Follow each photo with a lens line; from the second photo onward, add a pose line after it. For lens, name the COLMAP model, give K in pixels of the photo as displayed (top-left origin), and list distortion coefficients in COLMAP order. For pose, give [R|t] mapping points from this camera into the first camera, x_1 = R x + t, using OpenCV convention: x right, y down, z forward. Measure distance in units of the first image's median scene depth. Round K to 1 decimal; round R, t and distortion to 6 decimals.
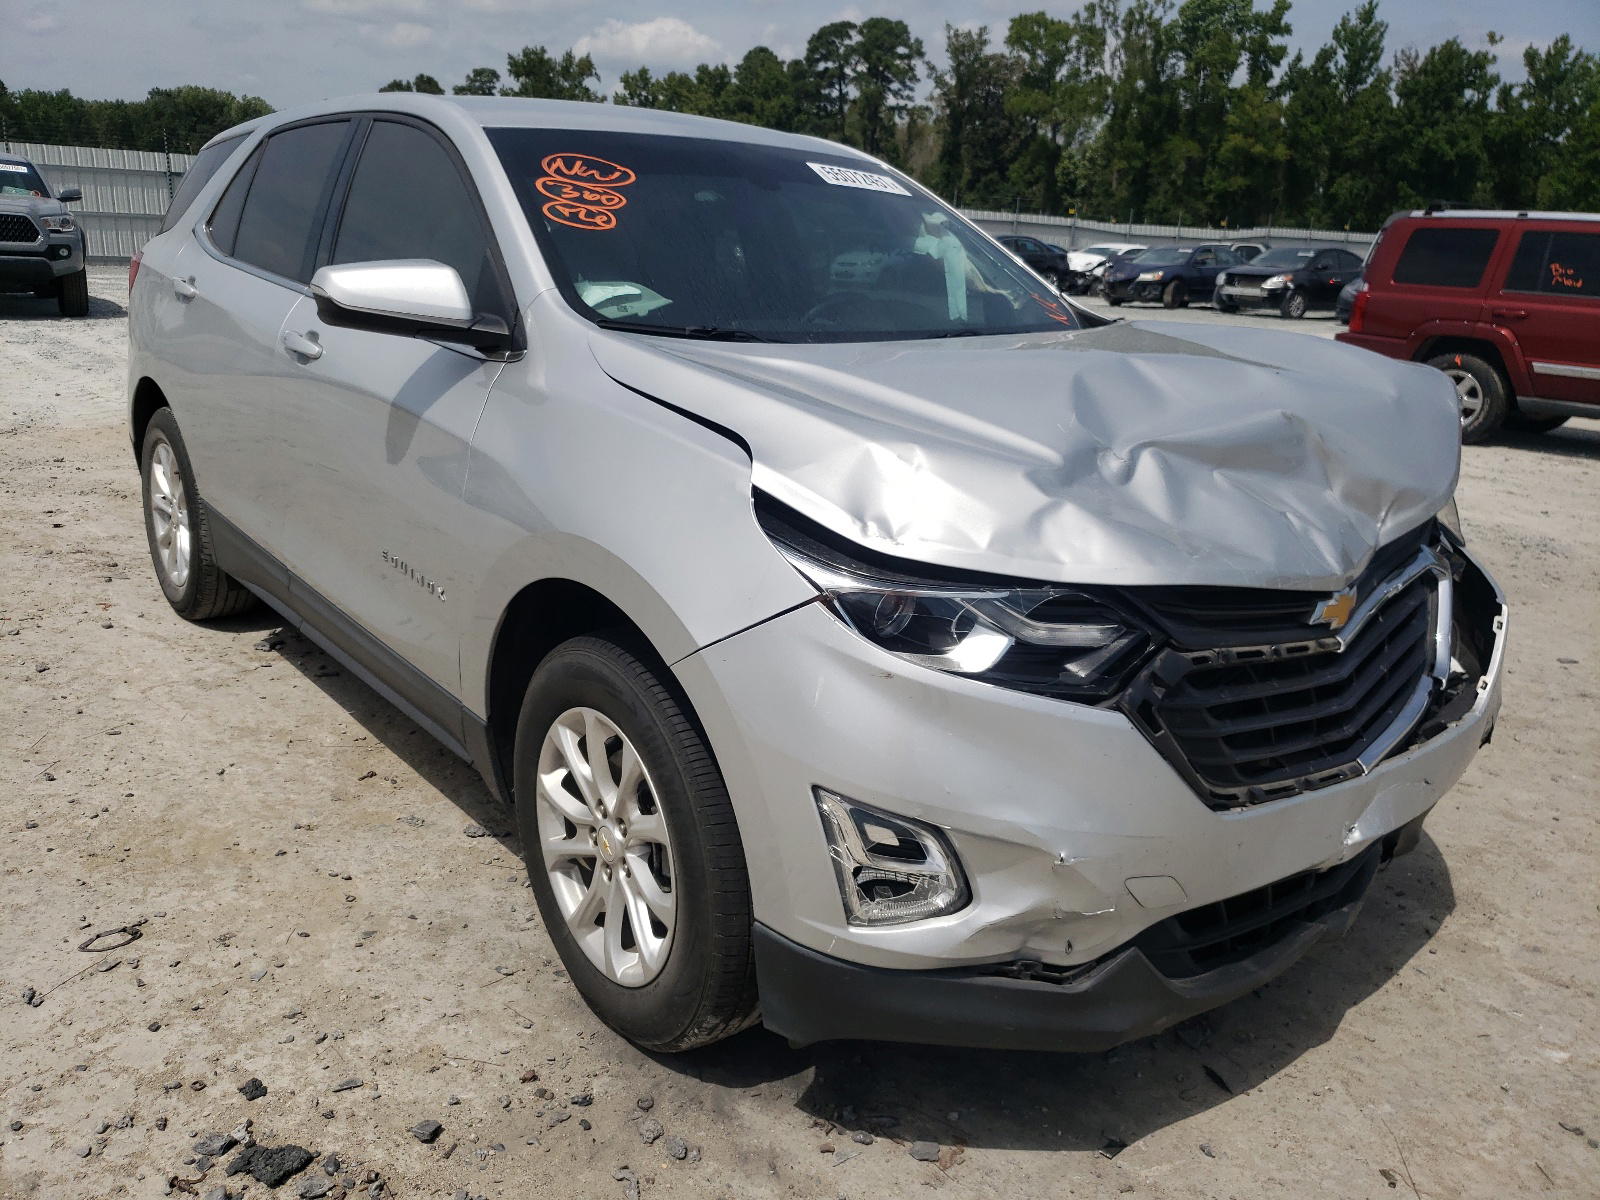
lens RADIAL K [[1332.0, 0, 799.8], [0, 1332.0, 665.0], [0, 0, 1]] dist [-0.008574, 0.022922]
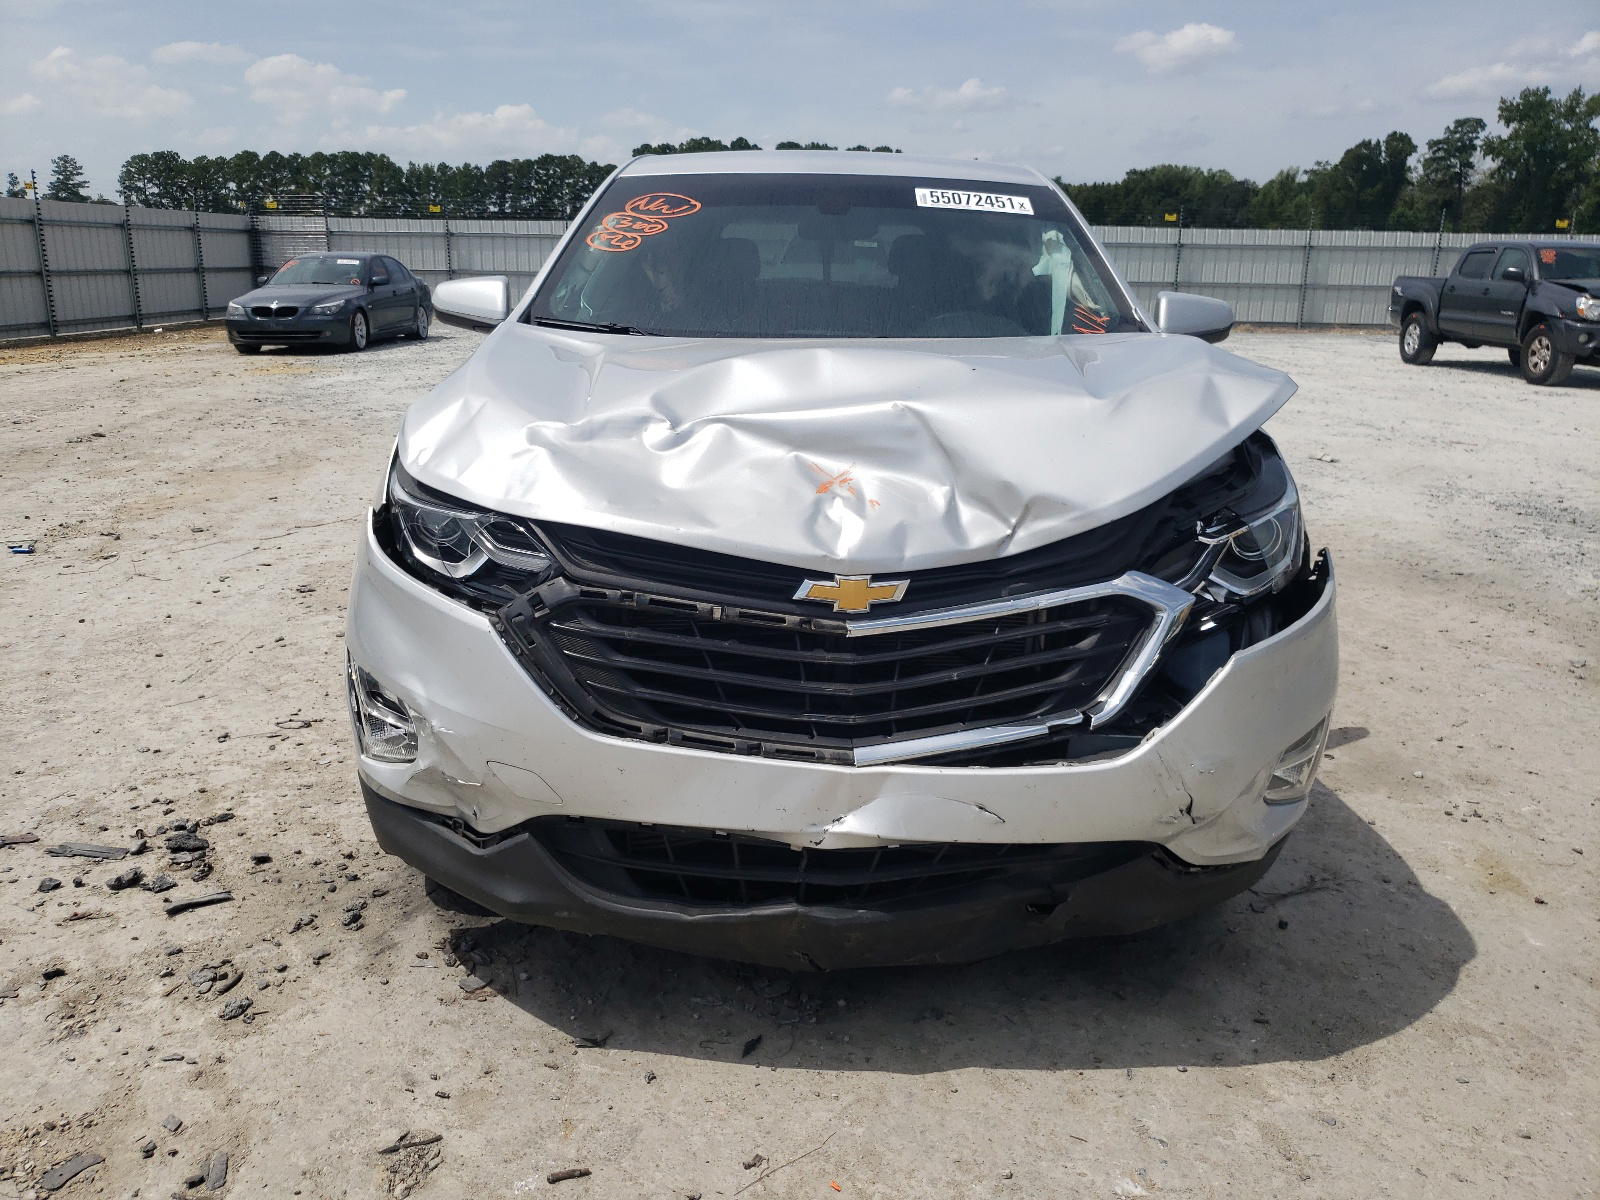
lens RADIAL K [[1360.0, 0, 753.1], [0, 1360.0, 639.6], [0, 0, 1]] dist [0.007619, 0.021109]
pose [[0.735468, 0.153351, -0.659978, 0.845533], [-0.200413, 0.979702, 0.004303, 0.001334], [0.647241, 0.129103, 0.751273, 0.156786]]
